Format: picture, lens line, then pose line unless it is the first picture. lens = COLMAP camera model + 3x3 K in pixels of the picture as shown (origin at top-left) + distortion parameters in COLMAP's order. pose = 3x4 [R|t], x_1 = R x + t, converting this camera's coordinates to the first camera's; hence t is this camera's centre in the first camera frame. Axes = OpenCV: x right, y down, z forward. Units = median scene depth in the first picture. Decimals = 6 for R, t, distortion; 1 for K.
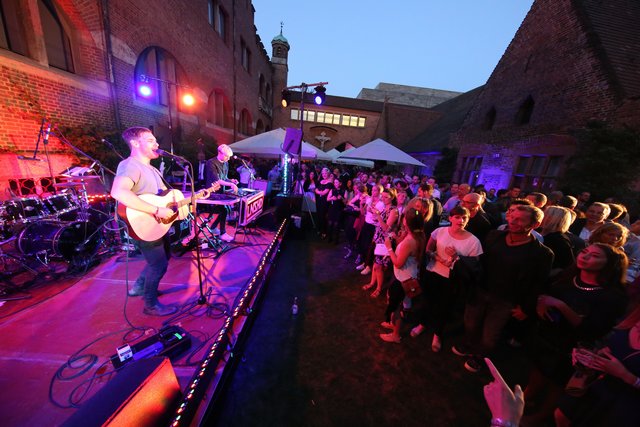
lens RADIAL K [[203.5, 0, 320.0], [0, 203.5, 213.5], [0, 0, 1]] dist [-0.000271, -0.001579]
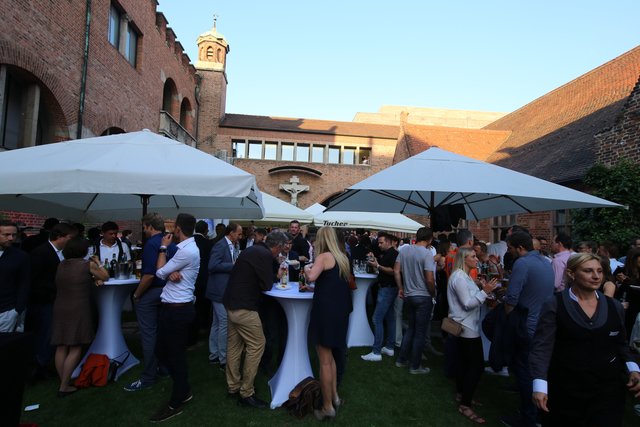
lens RADIAL K [[338.0, 0, 320.0], [0, 338.0, 213.5], [0, 0, 1]] dist [0.006265, 0.000580]
pose [[0.995791, -0.061628, 0.067835, 0.032855], [0.079481, 0.949226, -0.304388, -0.069966], [-0.045632, 0.308499, 0.950130, 0.367258]]
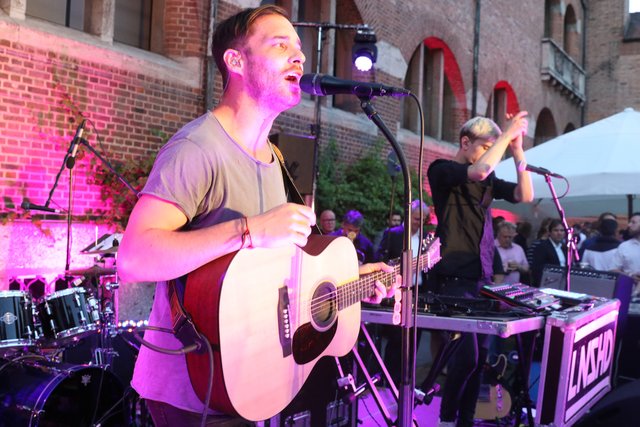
lens RADIAL K [[695.7, 0, 320.0], [0, 695.7, 213.5], [0, 0, 1]] dist [-0.129092, 0.130035]
pose [[0.834392, -0.072477, -0.546386, -0.035213], [-0.094164, 0.957998, -0.270875, 0.012420], [0.543068, 0.277466, 0.792521, 0.037835]]
